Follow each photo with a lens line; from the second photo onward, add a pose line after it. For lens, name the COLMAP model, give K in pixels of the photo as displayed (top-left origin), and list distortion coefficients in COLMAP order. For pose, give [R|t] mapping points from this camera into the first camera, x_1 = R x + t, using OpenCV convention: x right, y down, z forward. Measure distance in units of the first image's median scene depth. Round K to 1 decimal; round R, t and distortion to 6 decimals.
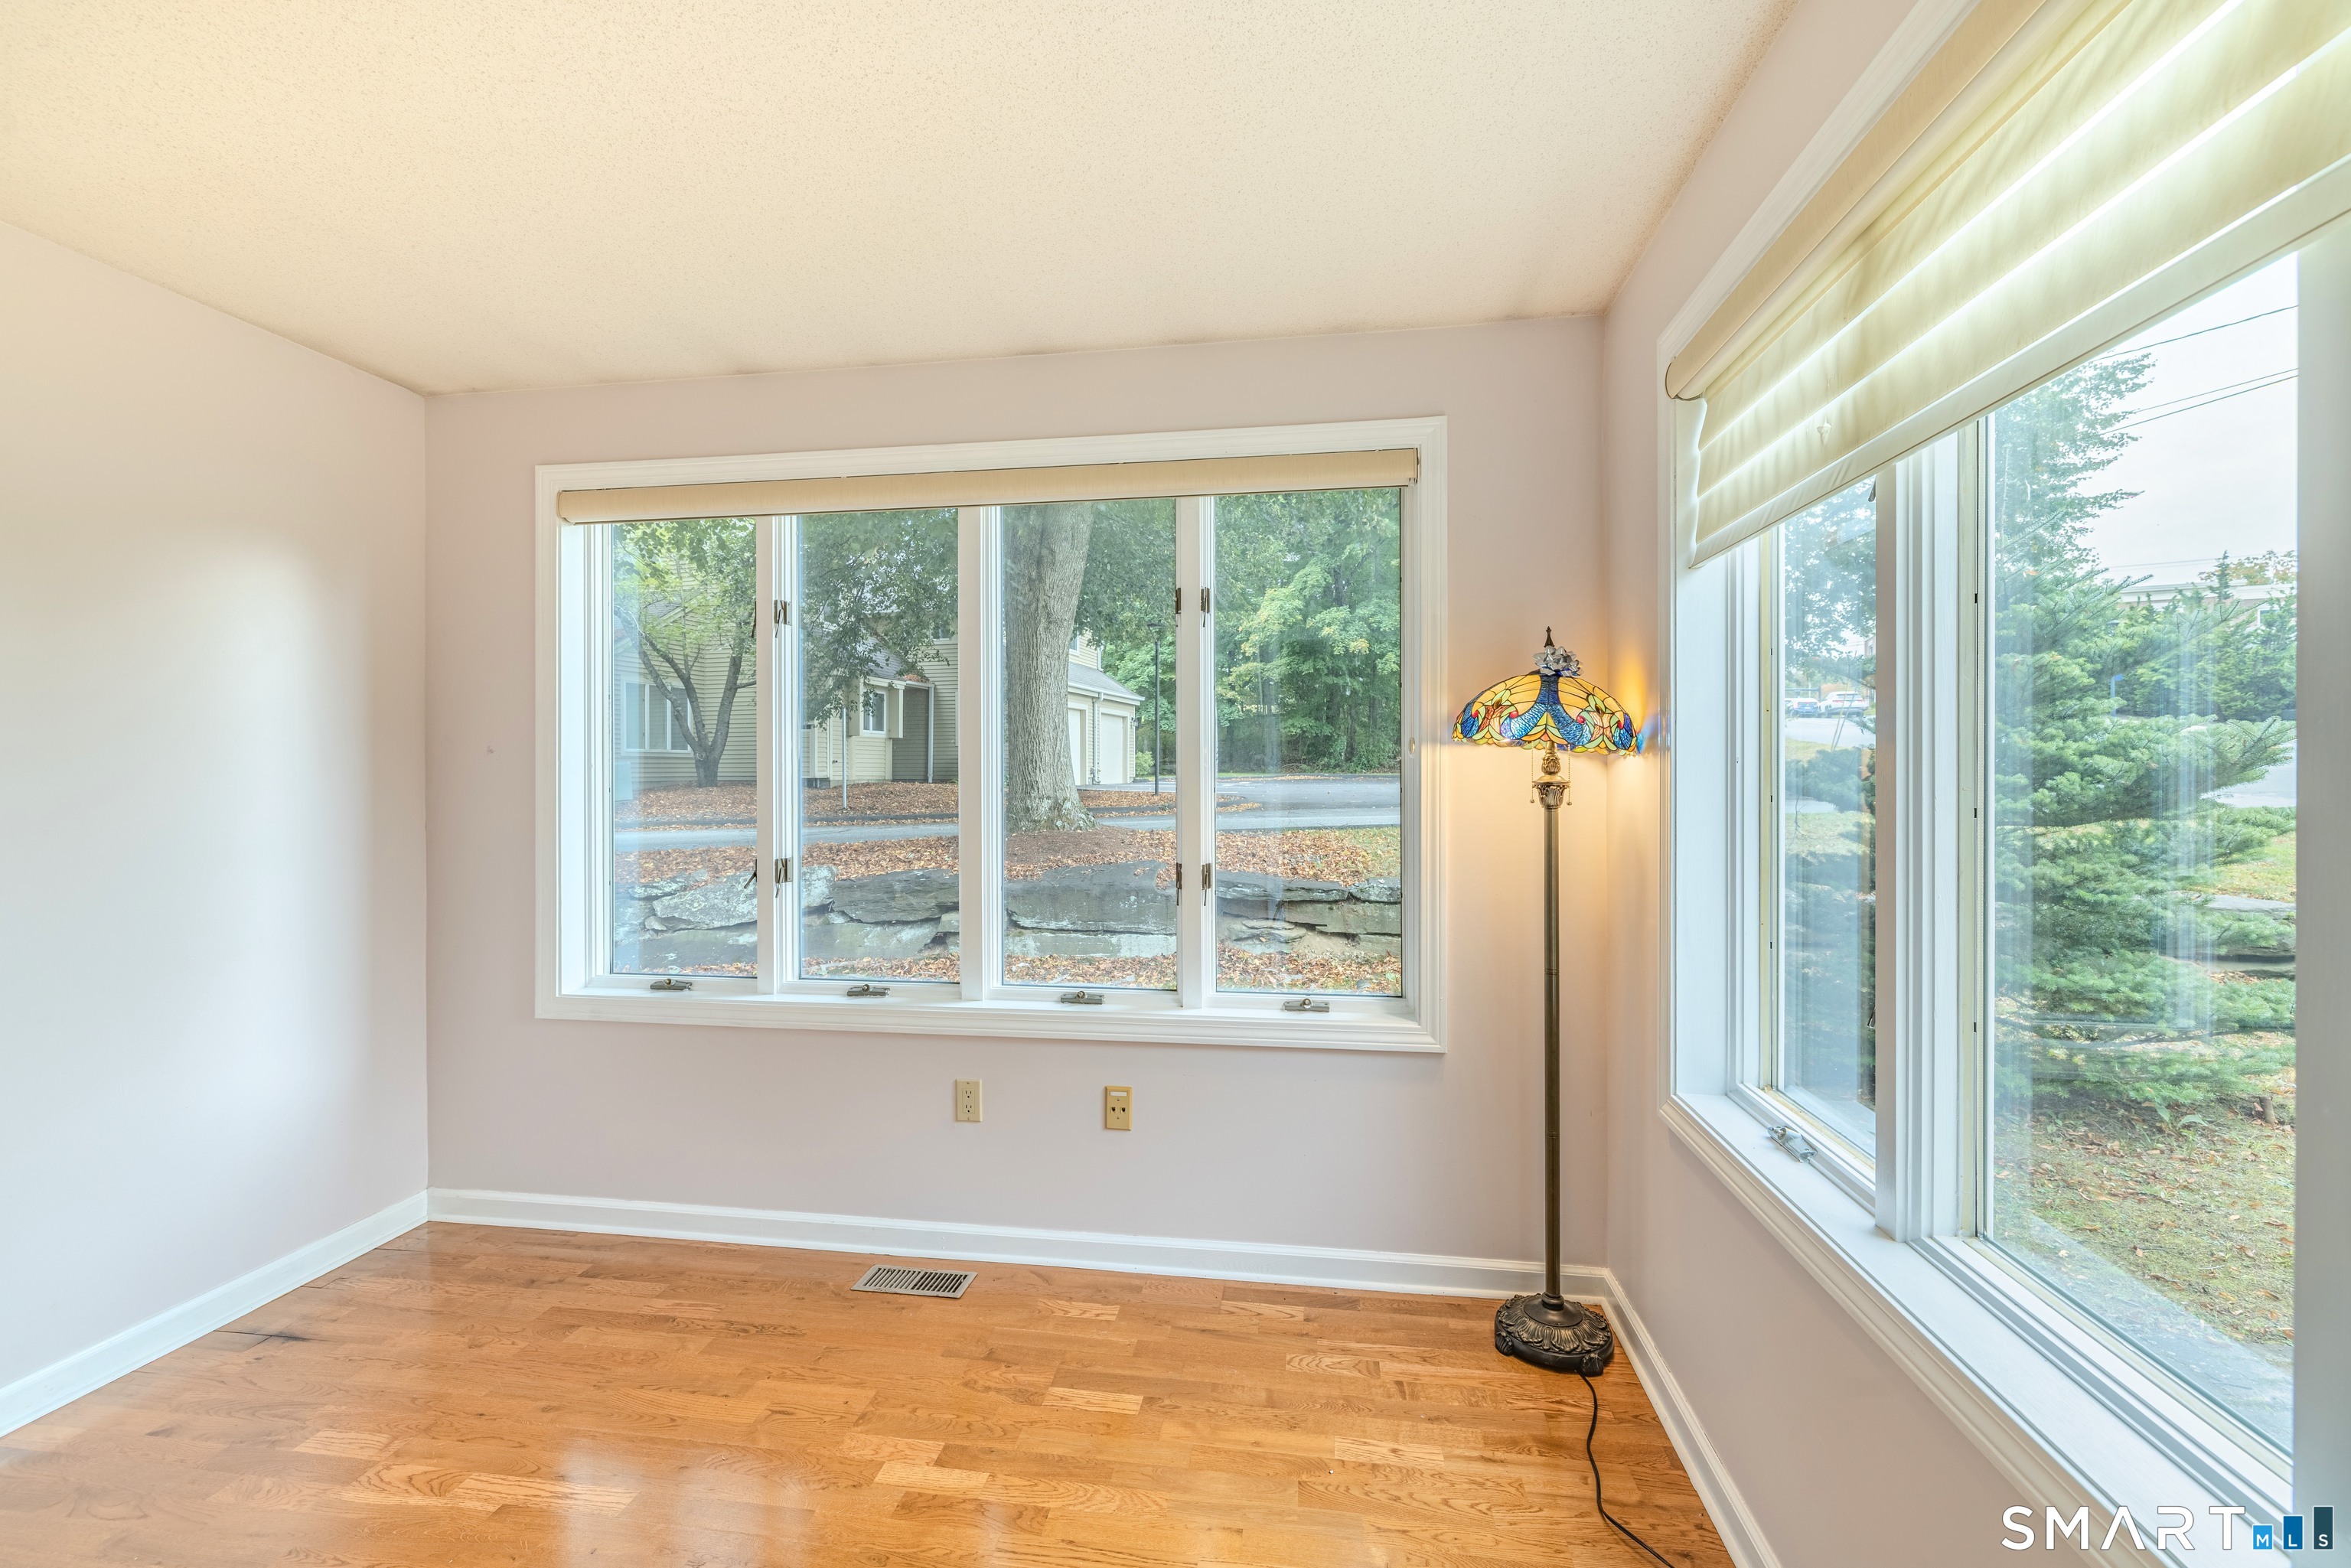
lens RADIAL K [[997.2, 0, 1164.9], [0, 997.2, 770.6], [0, 0, 1]] dist [-0.001232, 0.000099]
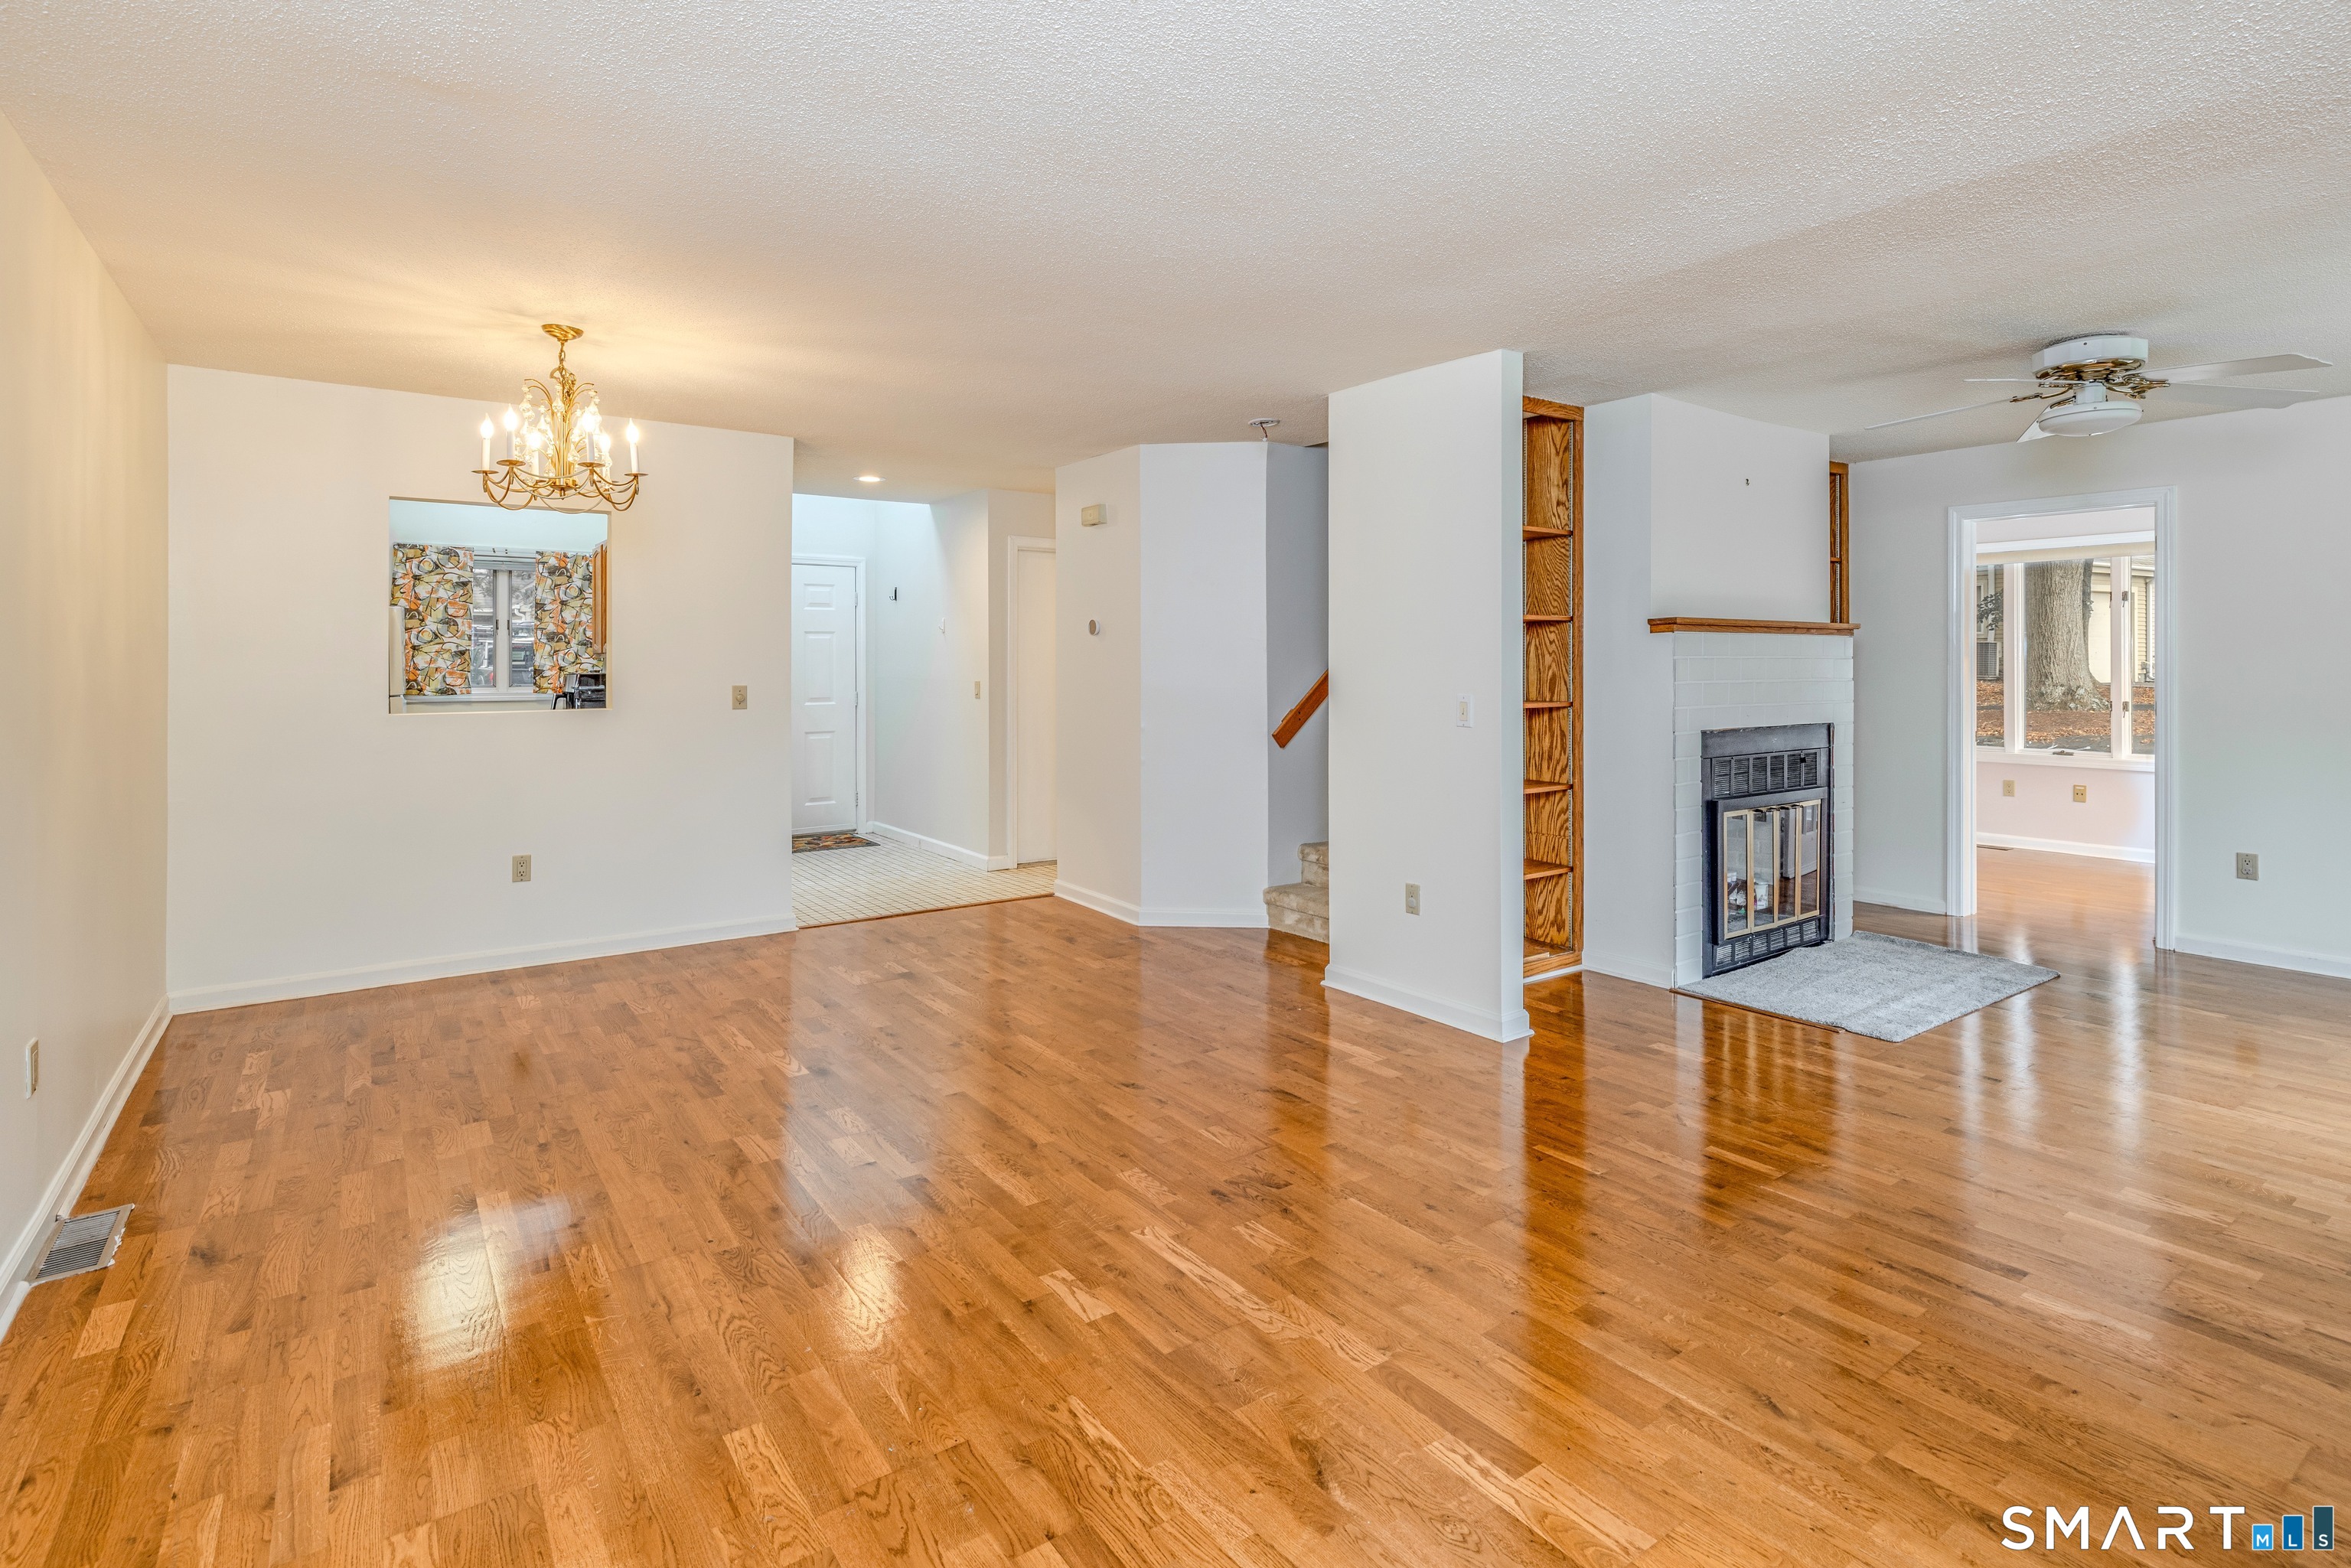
lens RADIAL K [[1162.2, 0, 1128.8], [0, 1162.2, 657.1], [0, 0, 1]] dist [-0.022695, 0.000928]
pose [[0.684827, 0.001342, -0.728705, 0.418551], [-0.006151, 0.999973, -0.003939, 0.012056], [0.728680, 0.007180, 0.684817, -2.755899]]
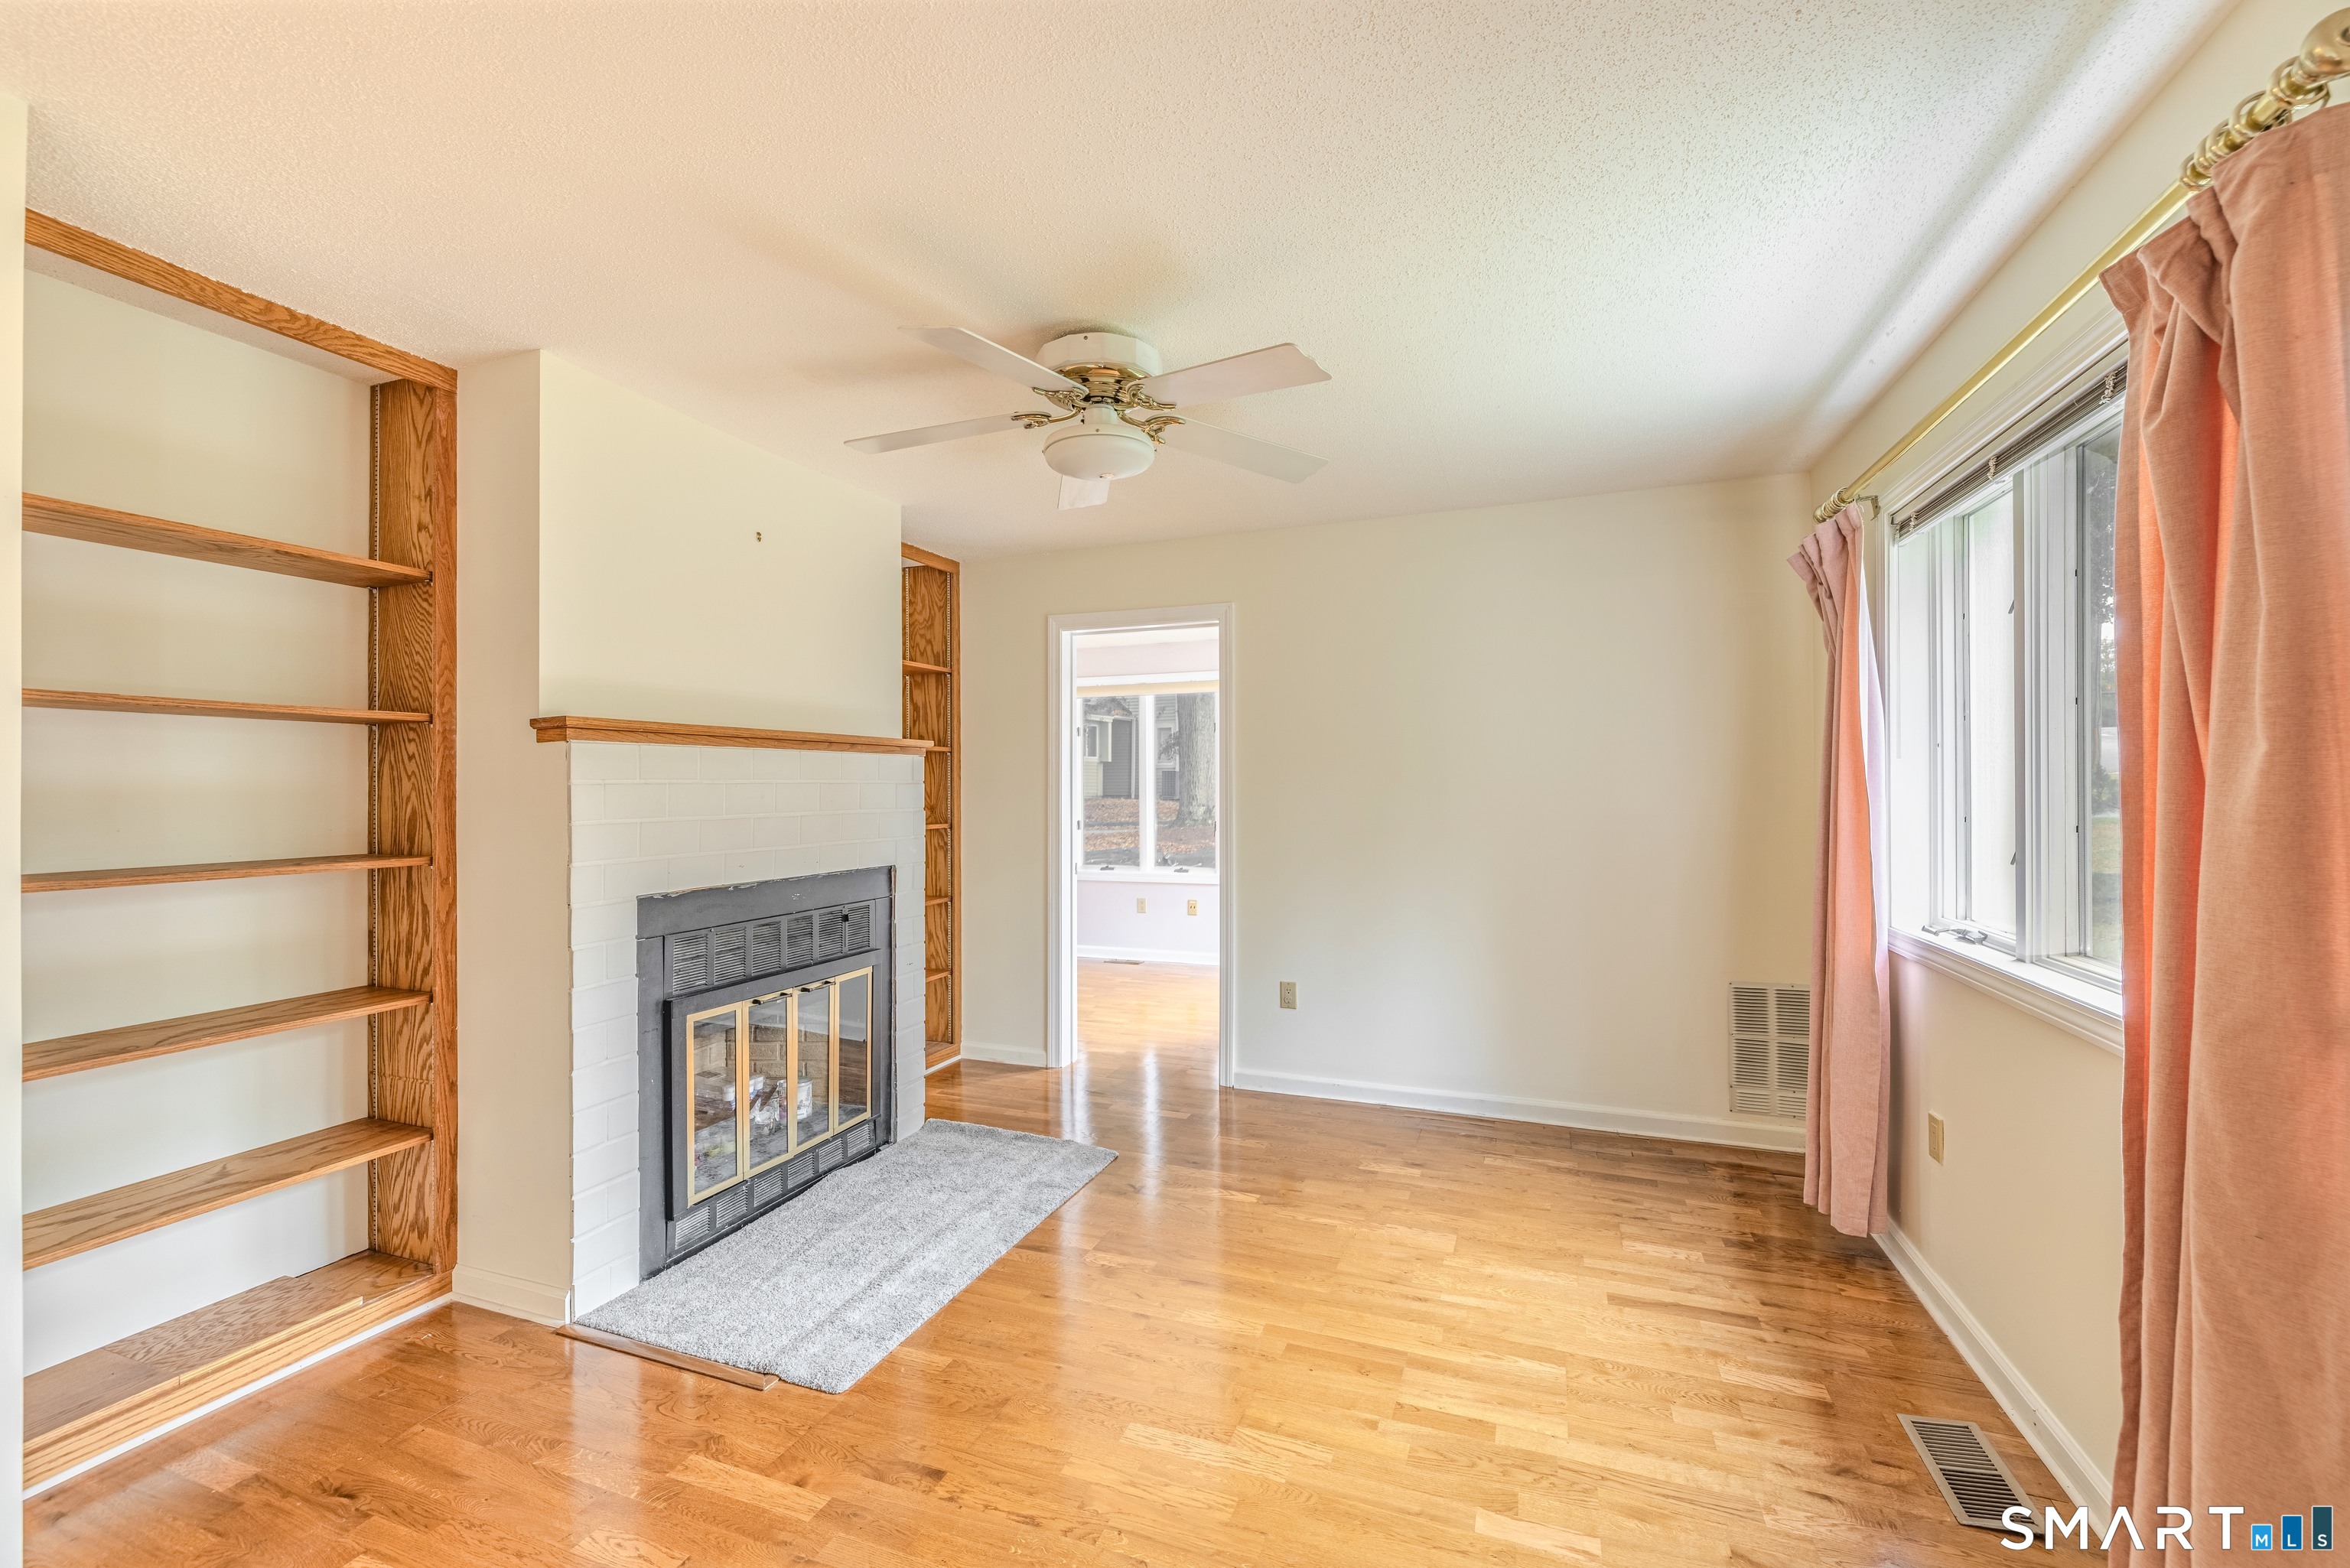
lens RADIAL K [[996.7, 0, 1173.1], [0, 996.7, 787.0], [0, 0, 1]] dist [-0.001232, 0.000099]
pose [[0.981604, 0.001653, -0.190920, 0.433527], [-0.002156, 0.999995, -0.002425, 0.005435], [0.190915, 0.002792, 0.981603, -1.778418]]
